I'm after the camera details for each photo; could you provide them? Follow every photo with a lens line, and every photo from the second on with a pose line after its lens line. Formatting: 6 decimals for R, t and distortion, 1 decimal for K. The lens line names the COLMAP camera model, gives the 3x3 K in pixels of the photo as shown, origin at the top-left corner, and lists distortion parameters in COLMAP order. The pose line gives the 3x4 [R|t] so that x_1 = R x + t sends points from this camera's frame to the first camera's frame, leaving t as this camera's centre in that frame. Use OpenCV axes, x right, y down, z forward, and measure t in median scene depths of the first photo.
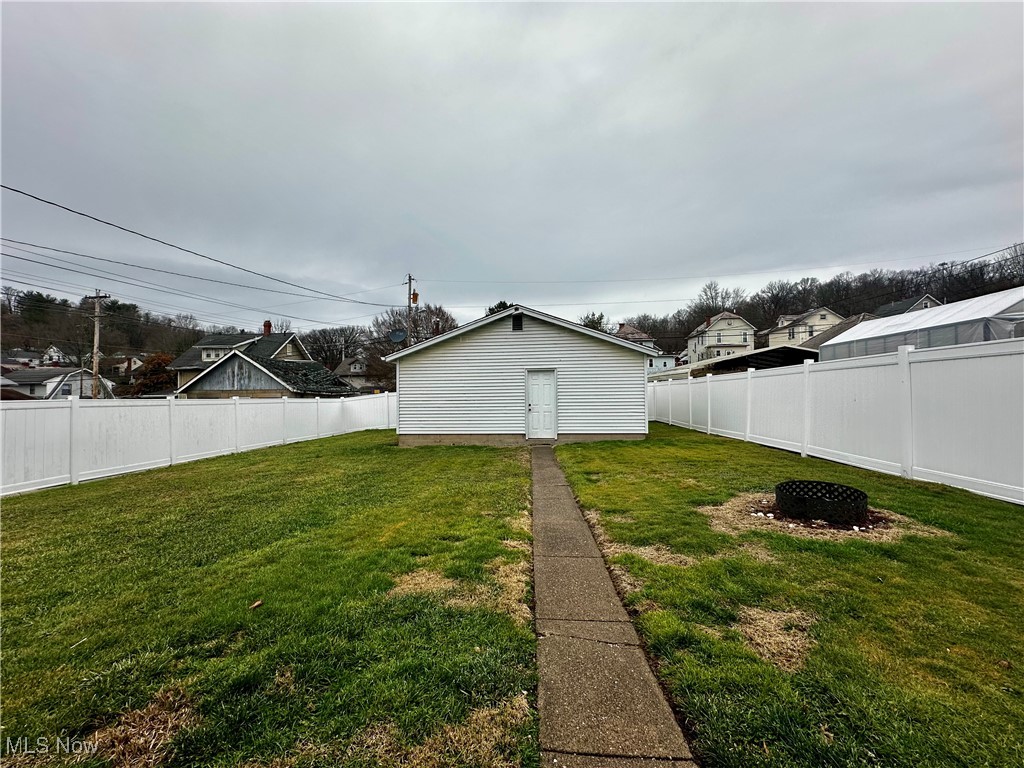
lens RADIAL K [[410.7, 0, 514.0], [0, 410.7, 385.1], [0, 0, 1]] dist [-0.002778, 0.001360]
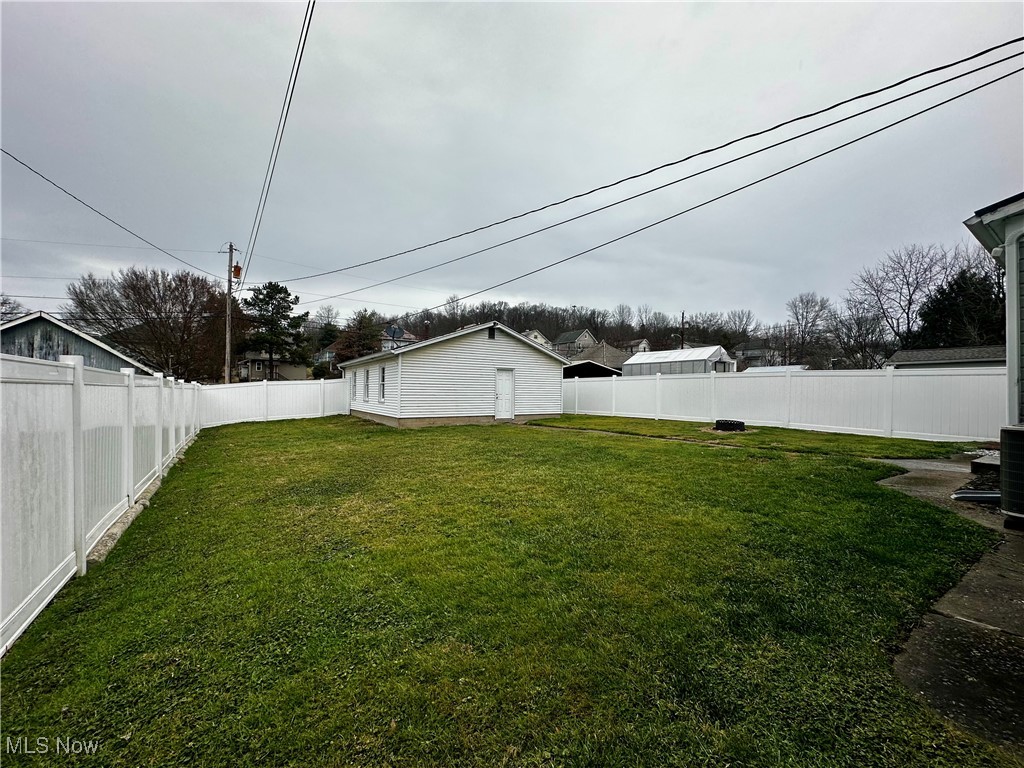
lens RADIAL K [[410.7, 0, 513.1], [0, 410.7, 390.3], [0, 0, 1]] dist [-0.002778, 0.001360]
pose [[0.773724, 0.021888, 0.633145, -0.508731], [-0.034371, 0.999381, 0.007454, 0.014812], [-0.632590, -0.027529, 0.773998, -0.060099]]
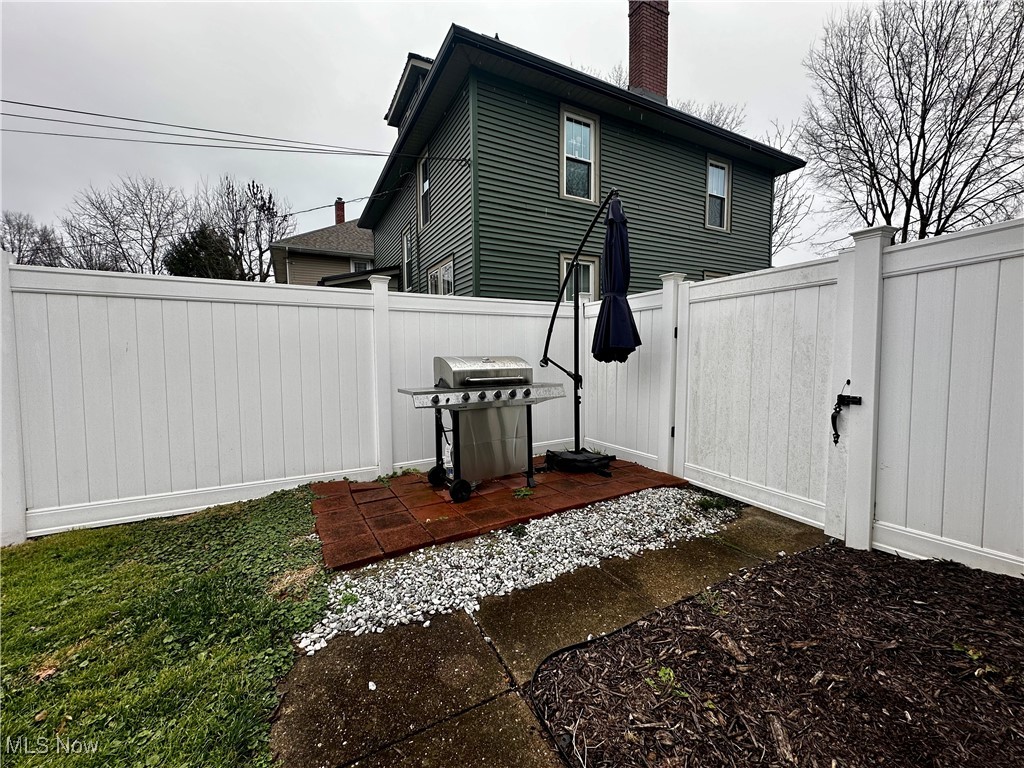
lens RADIAL K [[410.7, 0, 514.0], [0, 410.7, 381.1], [0, 0, 1]] dist [-0.002778, 0.001360]
pose [[-0.553397, -0.039960, 0.831958, -0.287394], [-0.006851, 0.999033, 0.043428, 0.013180], [-0.832889, 0.018333, -0.553136, -0.042484]]
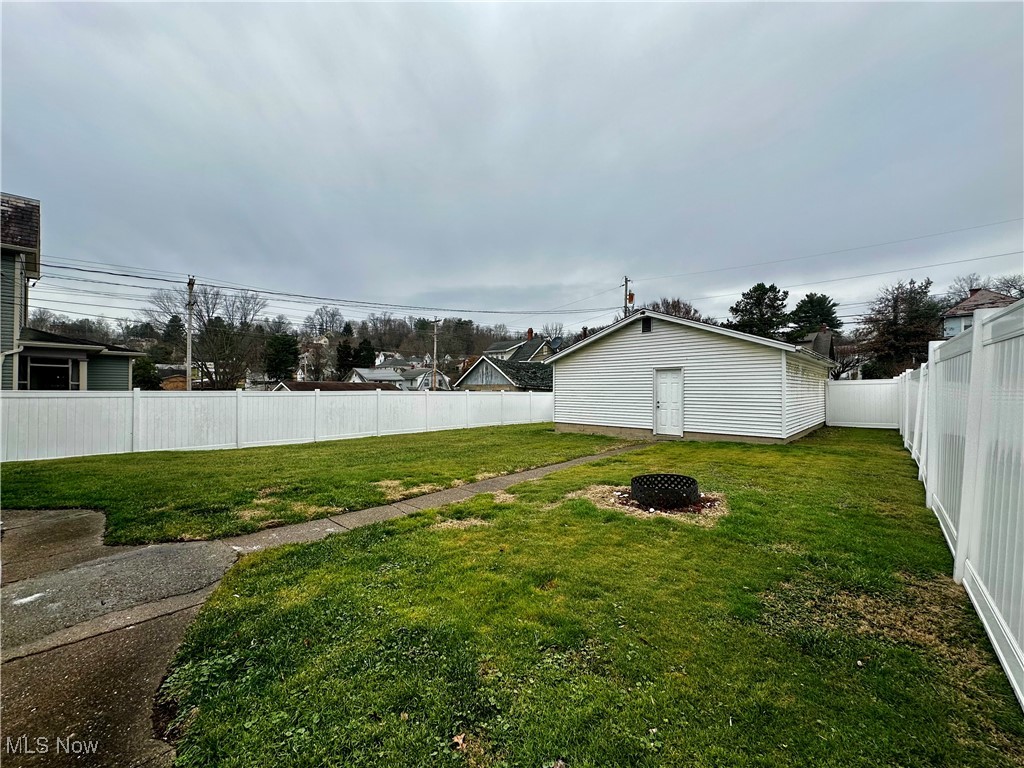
lens RADIAL K [[410.7, 0, 509.3], [0, 410.7, 387.0], [0, 0, 1]] dist [-0.002778, 0.001360]
pose [[0.788797, 0.010639, -0.614562, 0.249226], [0.001854, 0.999804, 0.019688, -0.007922], [0.614651, -0.016669, 0.788623, -0.042609]]
